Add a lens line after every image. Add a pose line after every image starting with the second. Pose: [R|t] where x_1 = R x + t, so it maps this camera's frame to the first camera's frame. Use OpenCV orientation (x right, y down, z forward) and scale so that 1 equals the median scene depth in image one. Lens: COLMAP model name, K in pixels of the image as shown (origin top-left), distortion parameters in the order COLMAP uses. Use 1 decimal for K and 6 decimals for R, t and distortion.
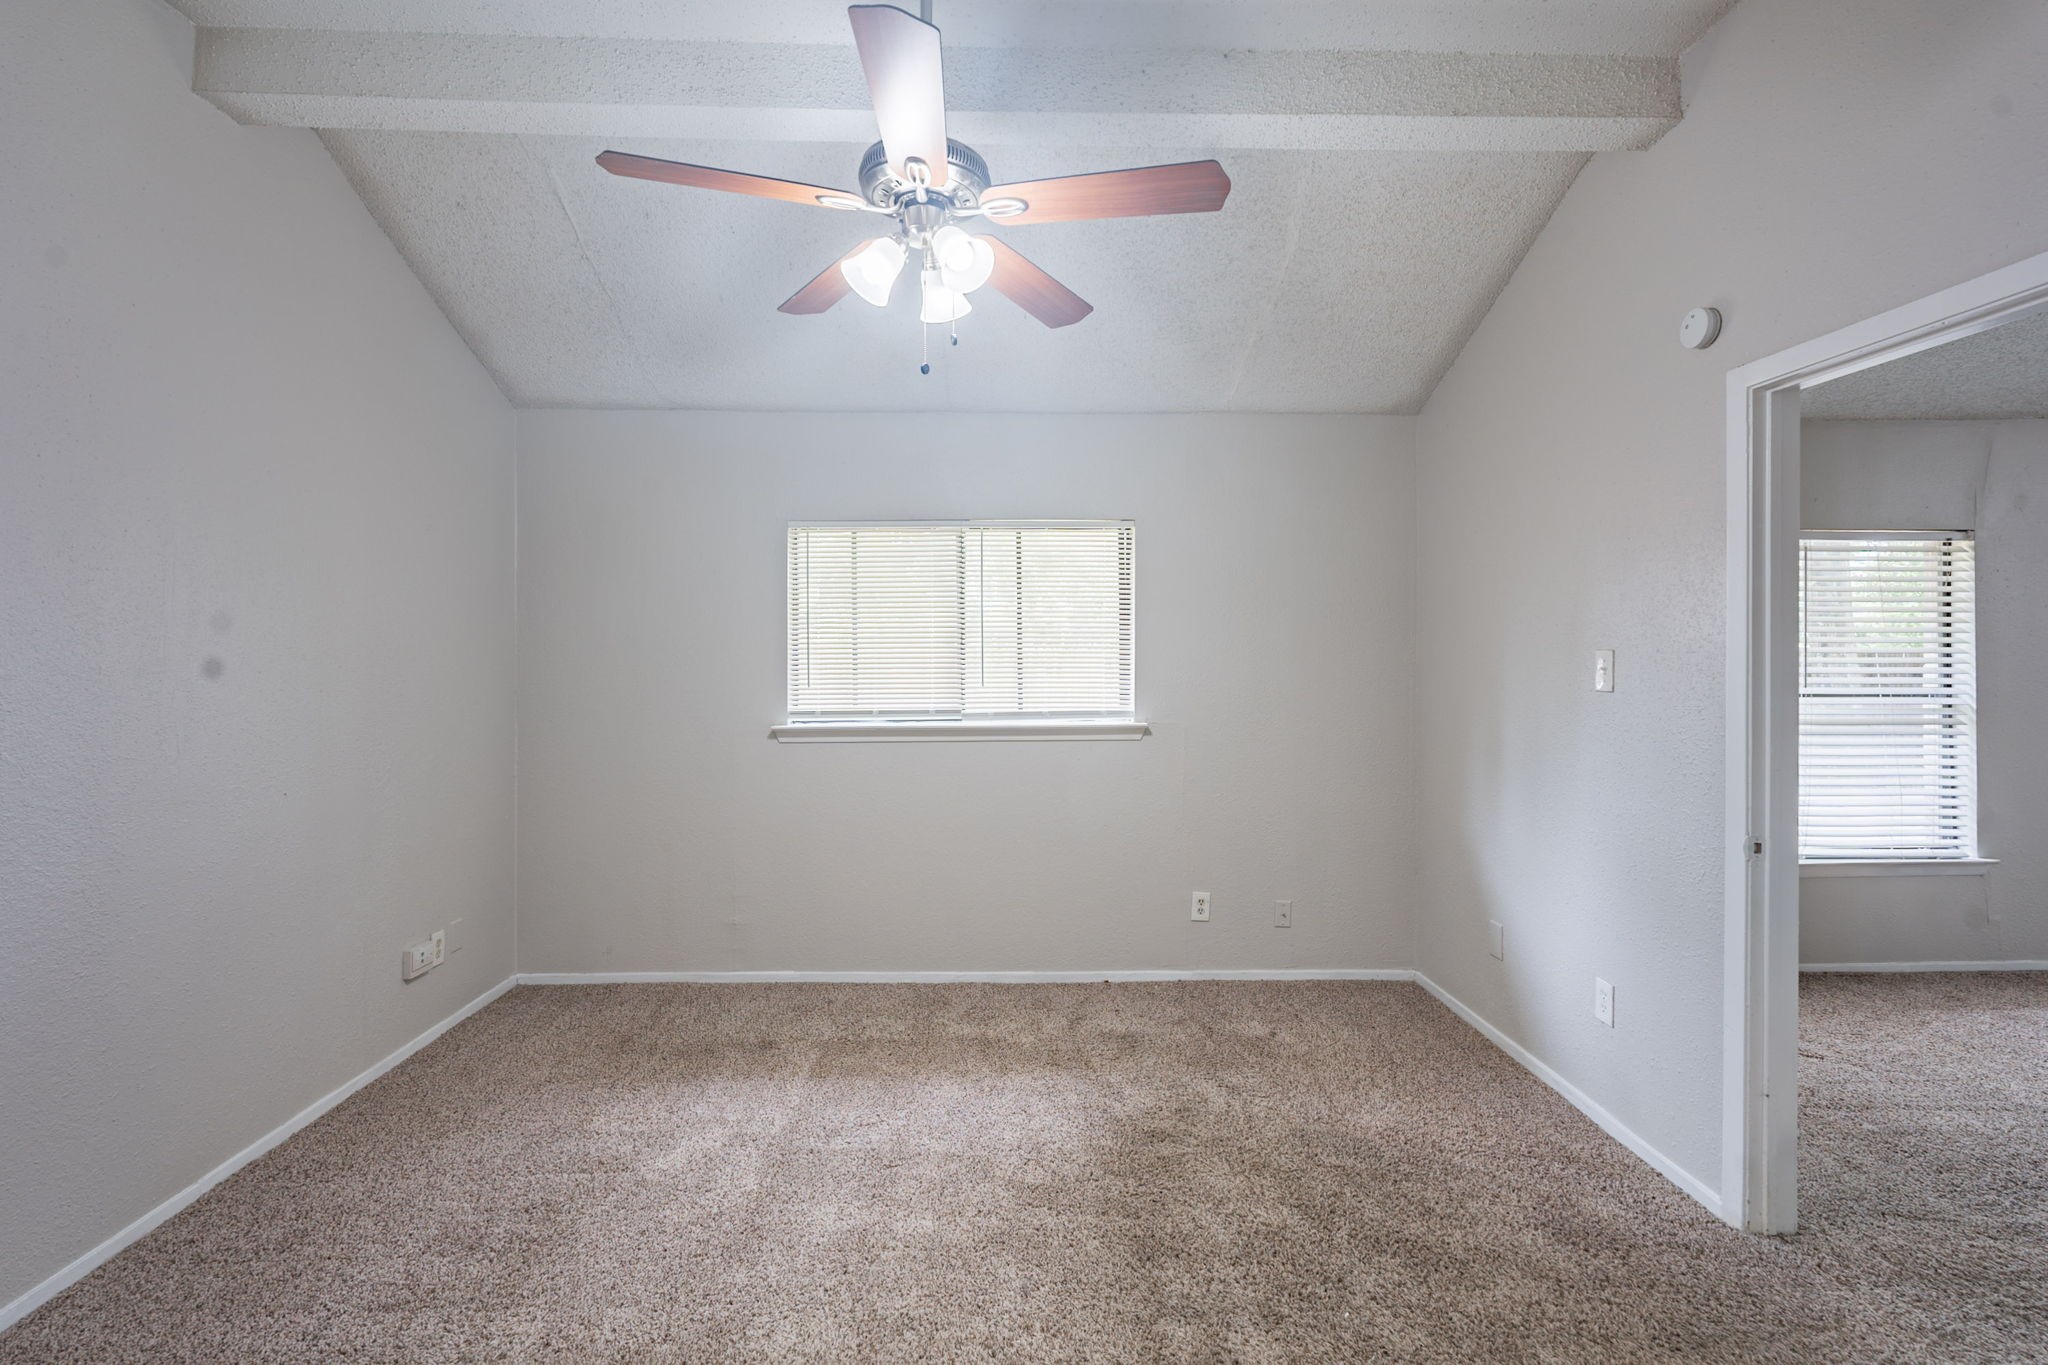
lens RADIAL K [[914.7, 0, 1026.6], [0, 914.7, 653.4], [0, 0, 1]] dist [0.001130, 0.000123]
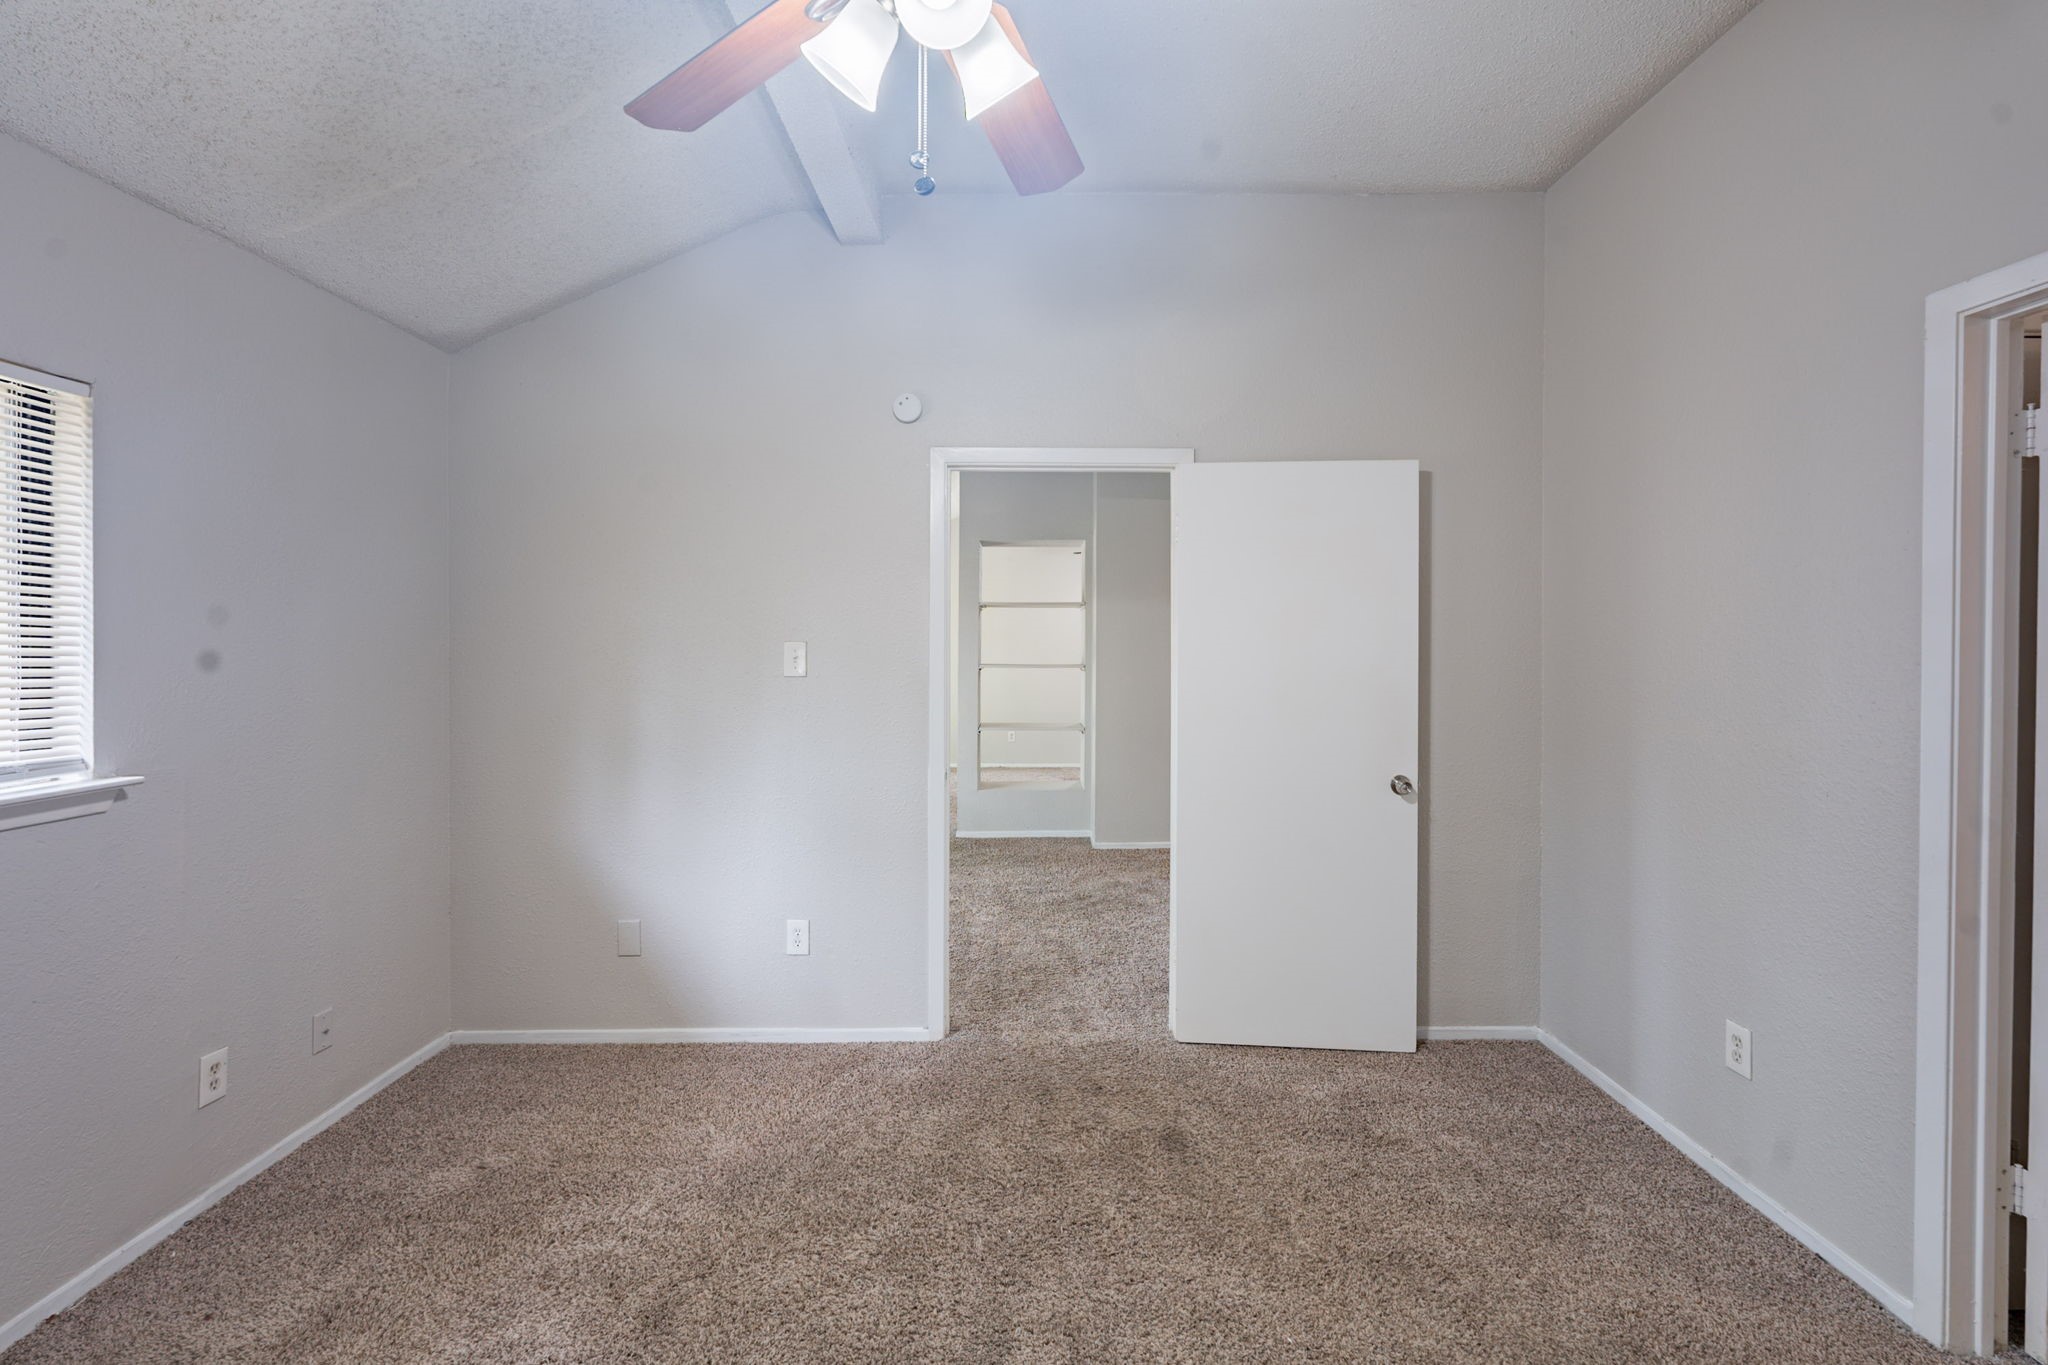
lens RADIAL K [[914.7, 0, 1026.6], [0, 914.7, 653.4], [0, 0, 1]] dist [0.001130, 0.000123]
pose [[0.044176, -0.014336, 0.998921, -0.427114], [0.002185, 0.999896, 0.014254, -0.002184], [-0.999021, 0.001553, 0.044203, 0.523681]]
